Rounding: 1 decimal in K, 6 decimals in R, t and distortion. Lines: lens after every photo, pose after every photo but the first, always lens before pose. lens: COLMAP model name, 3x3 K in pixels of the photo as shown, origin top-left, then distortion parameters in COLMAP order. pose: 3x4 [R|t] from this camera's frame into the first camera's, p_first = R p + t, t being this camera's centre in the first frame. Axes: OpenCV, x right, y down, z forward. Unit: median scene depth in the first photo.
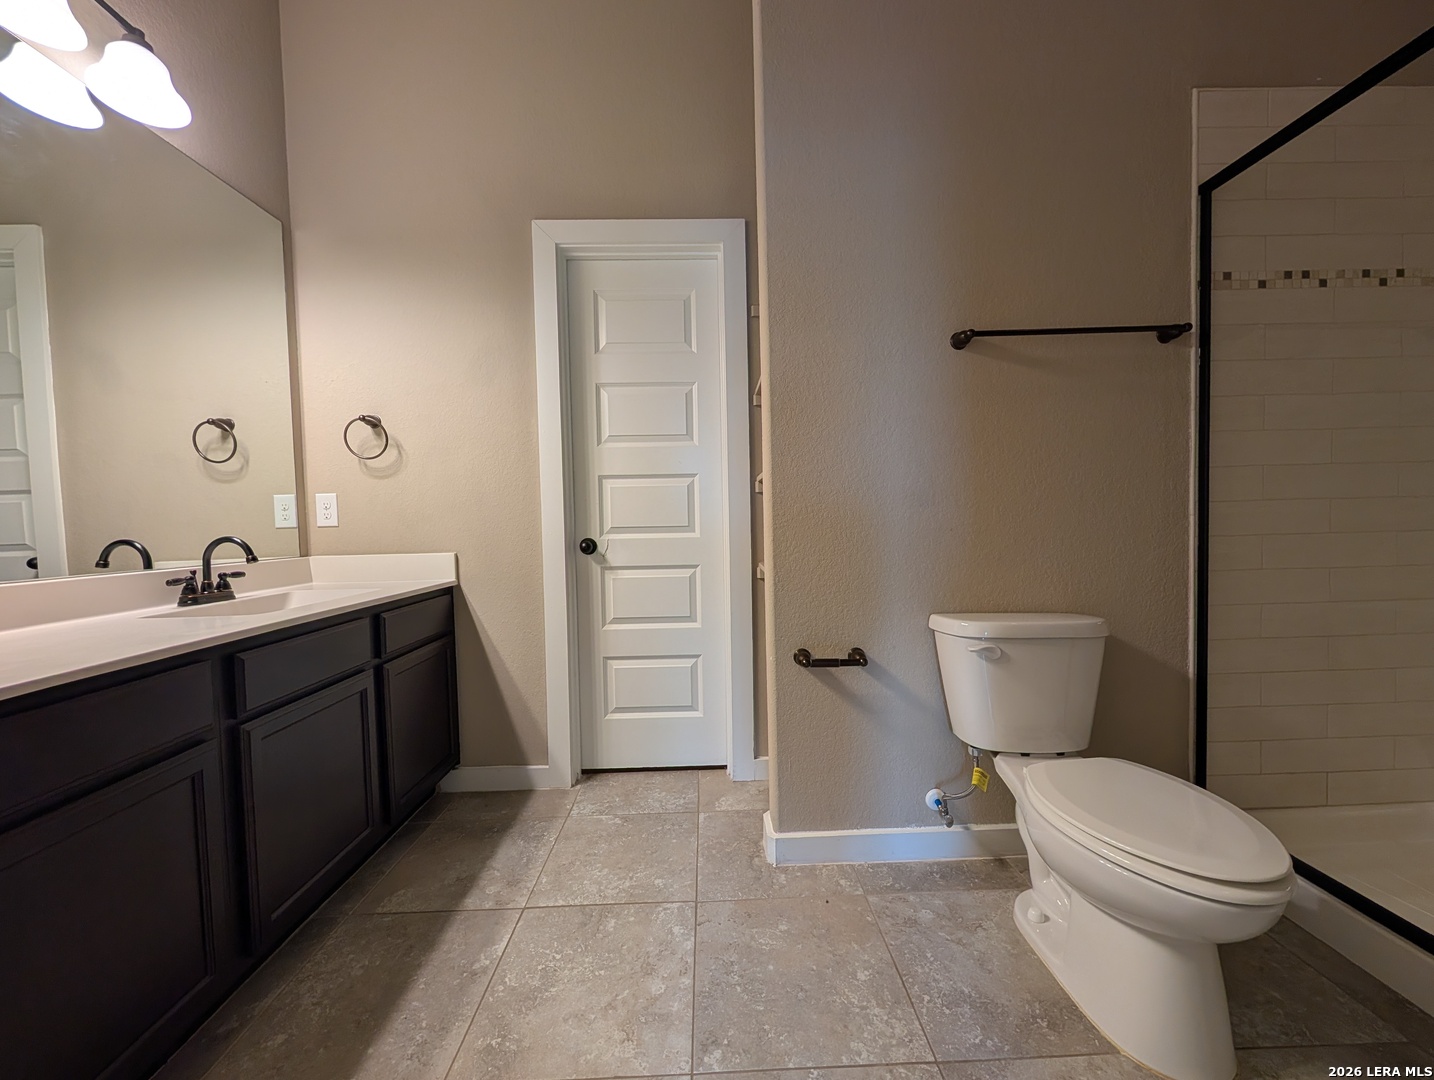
lens RADIAL K [[547.7, 0, 719.9], [0, 547.7, 541.9], [0, 0, 1]] dist [-0.000650, 0.000249]
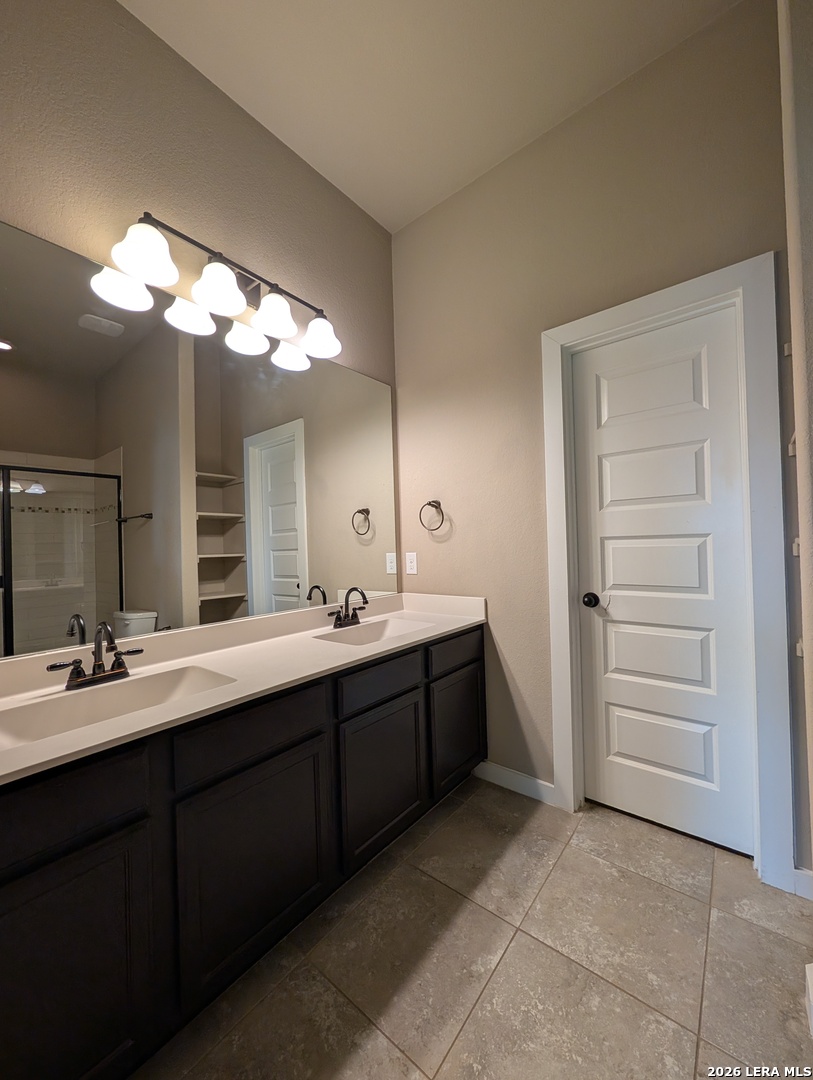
lens RADIAL K [[412.5, 0, 406.9], [0, 412.5, 541.8], [0, 0, 1]] dist [-0.000650, 0.000249]
pose [[0.758188, -0.006322, -0.652005, 0.028648], [-0.012644, 0.999622, -0.024396, -0.092155], [0.651913, 0.026741, 0.757822, 0.114566]]
